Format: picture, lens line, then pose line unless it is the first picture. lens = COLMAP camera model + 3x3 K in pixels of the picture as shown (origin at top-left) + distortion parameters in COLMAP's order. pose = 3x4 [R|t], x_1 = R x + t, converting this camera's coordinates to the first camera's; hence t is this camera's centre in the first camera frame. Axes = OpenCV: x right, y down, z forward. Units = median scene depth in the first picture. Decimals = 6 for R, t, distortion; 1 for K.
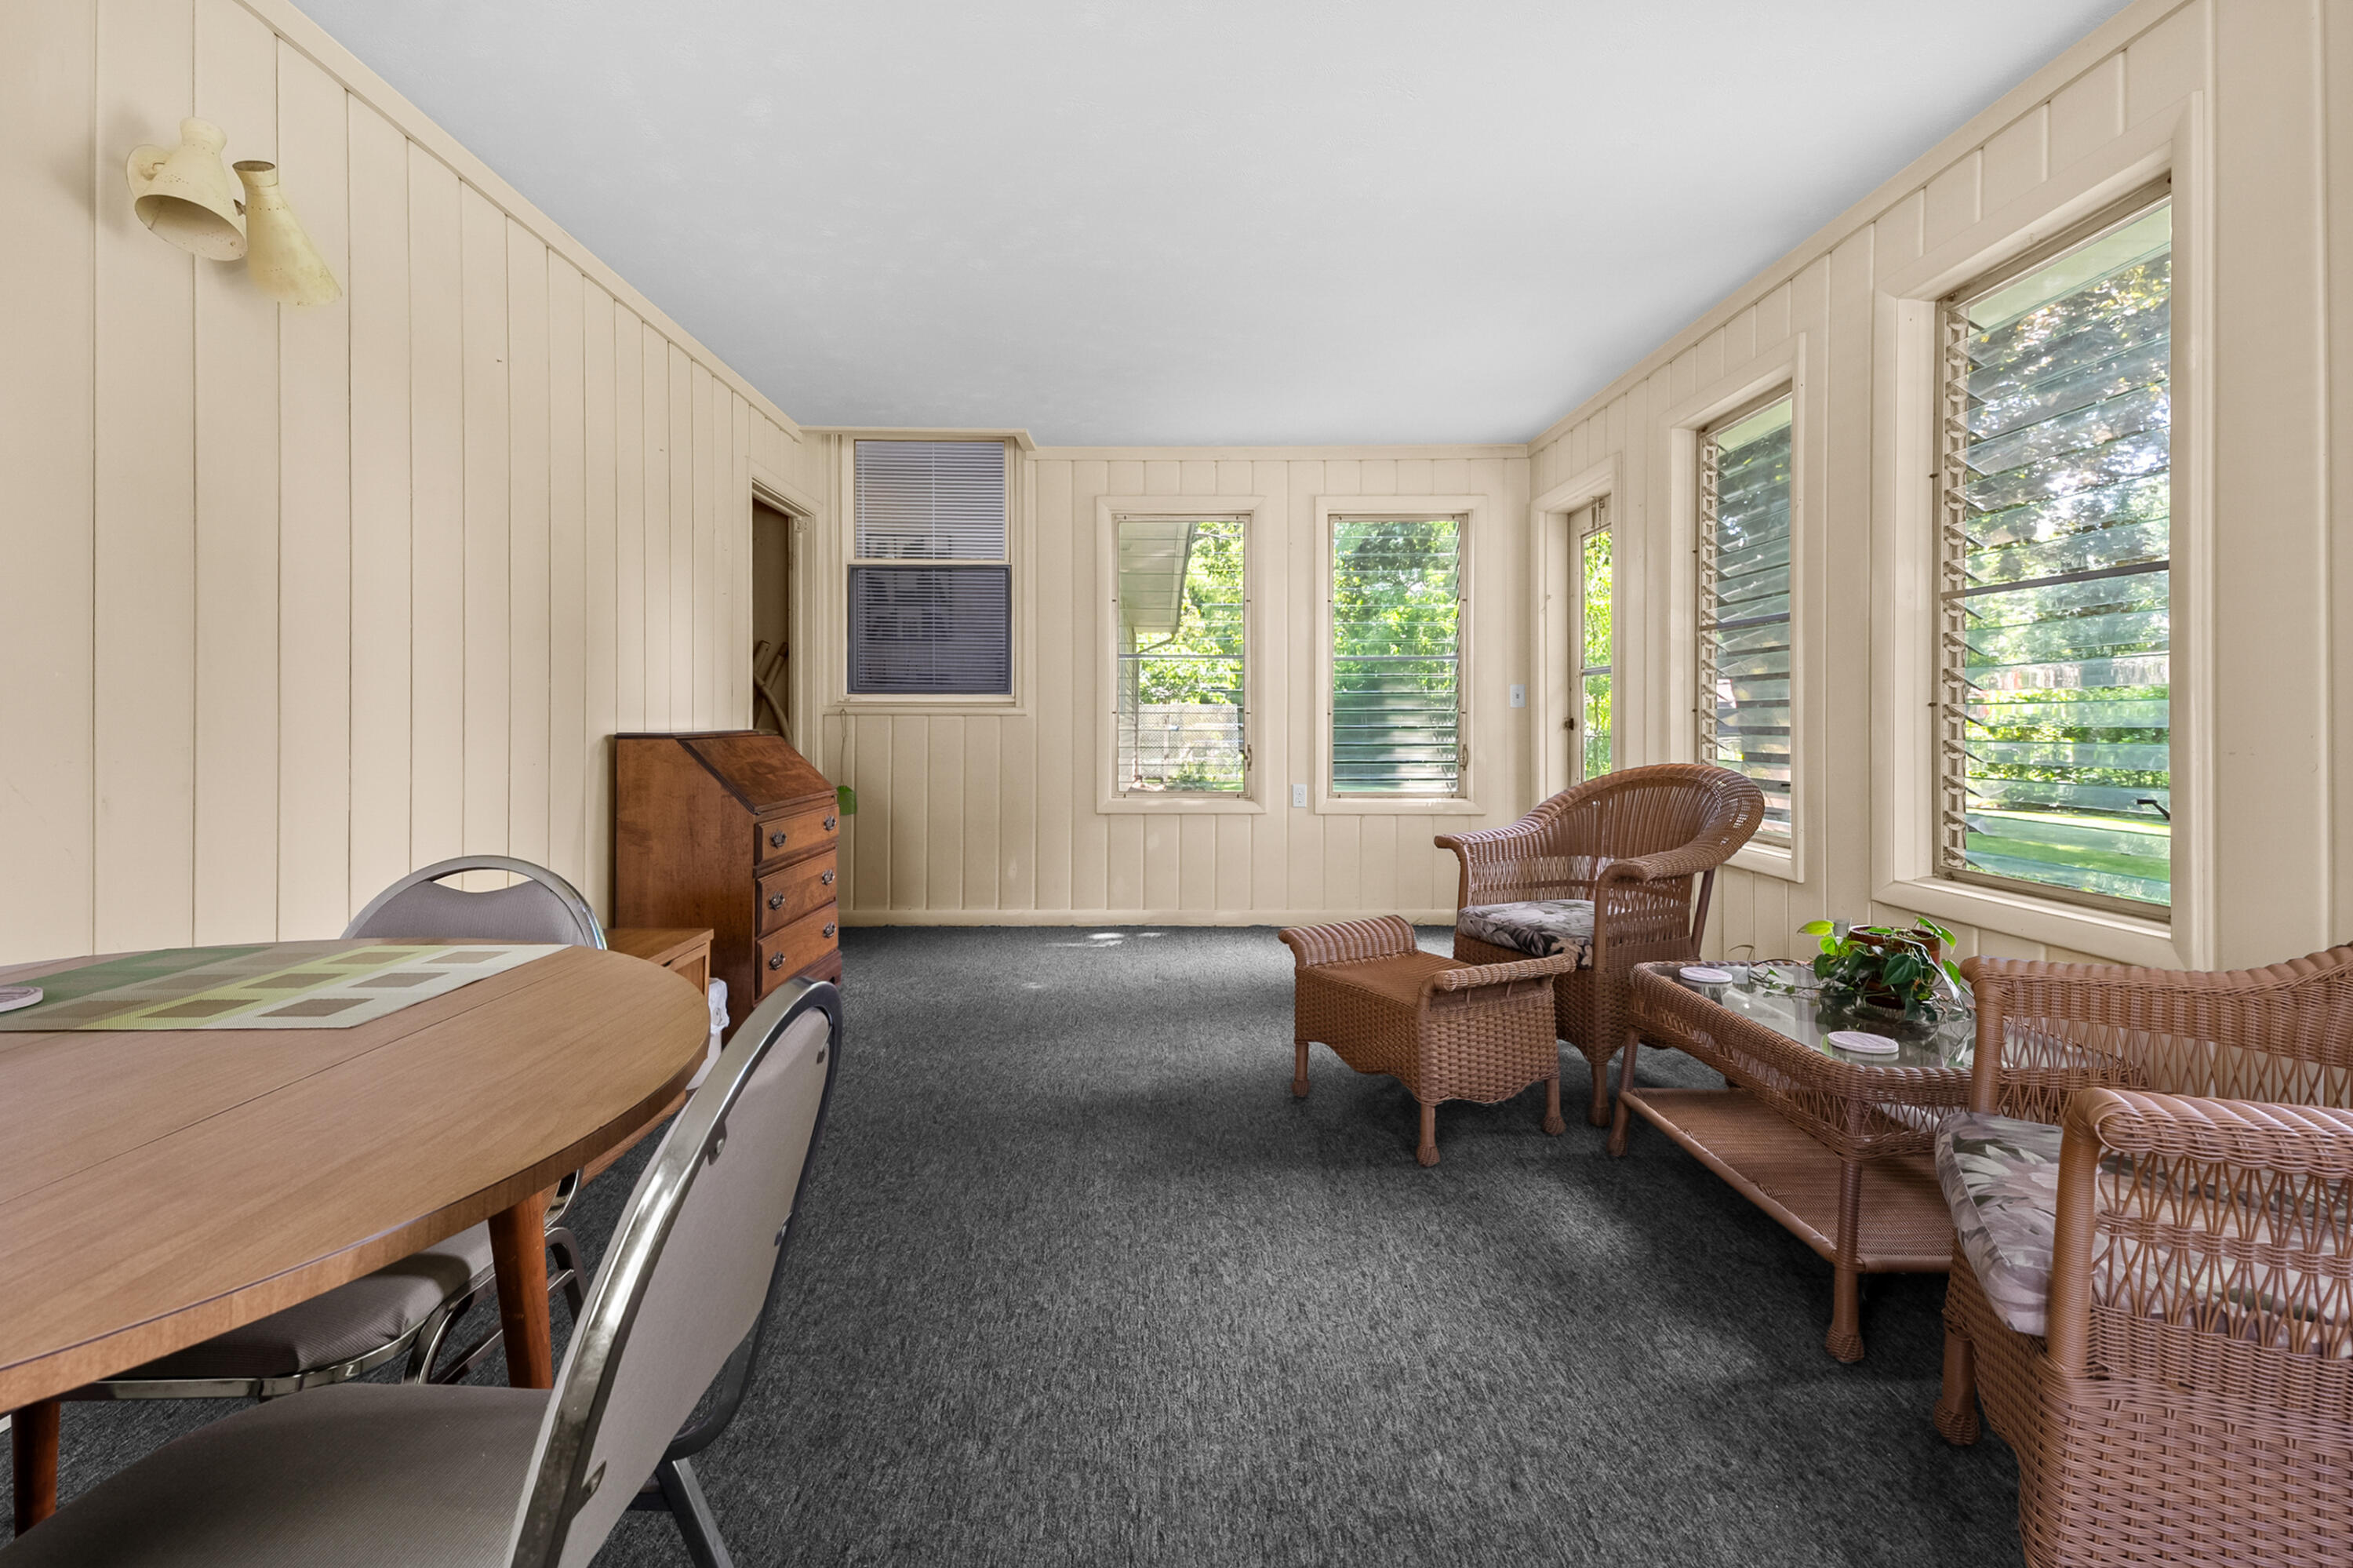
lens RADIAL K [[1070.1, 0, 1171.6], [0, 1070.1, 771.5], [0, 0, 1]] dist [-0.002815, -0.000585]
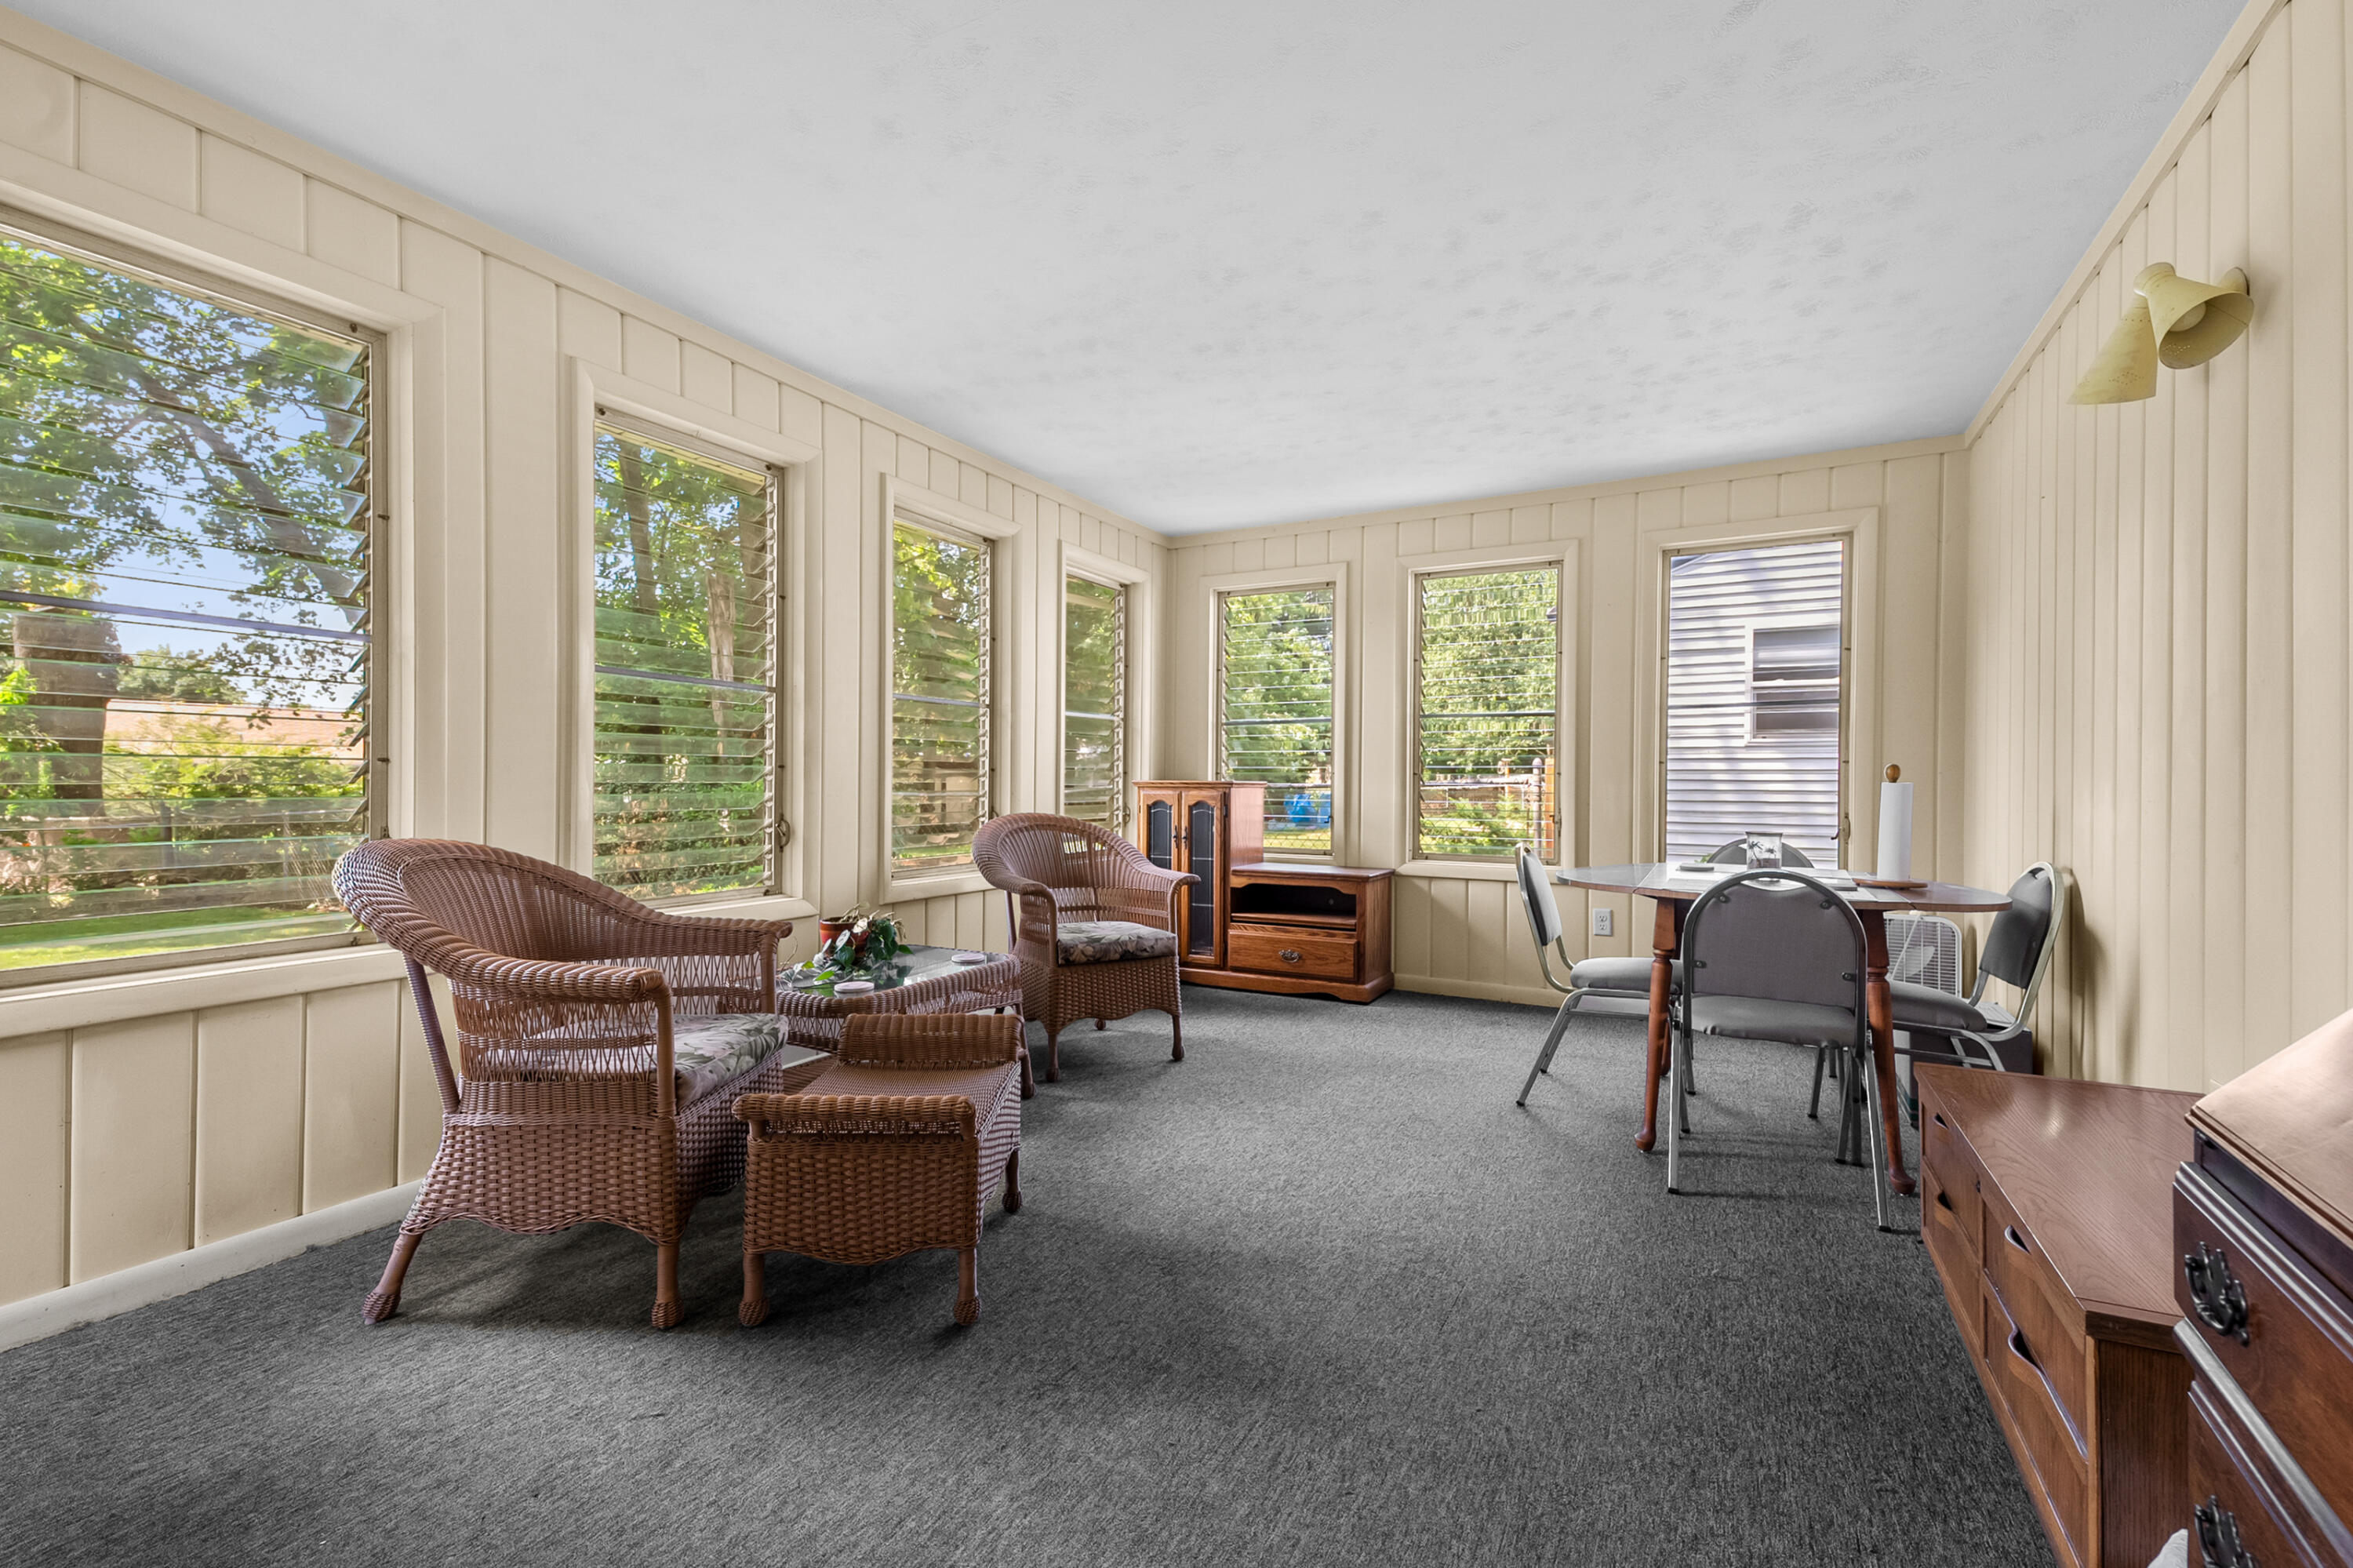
lens RADIAL K [[1070.1, 0, 1171.6], [0, 1070.1, 771.5], [0, 0, 1]] dist [-0.002815, -0.000585]
pose [[-0.882166, -0.006850, 0.470888, -0.528371], [0.011987, 0.999244, 0.036993, -0.127425], [-0.470785, 0.038279, -0.881417, 2.527801]]
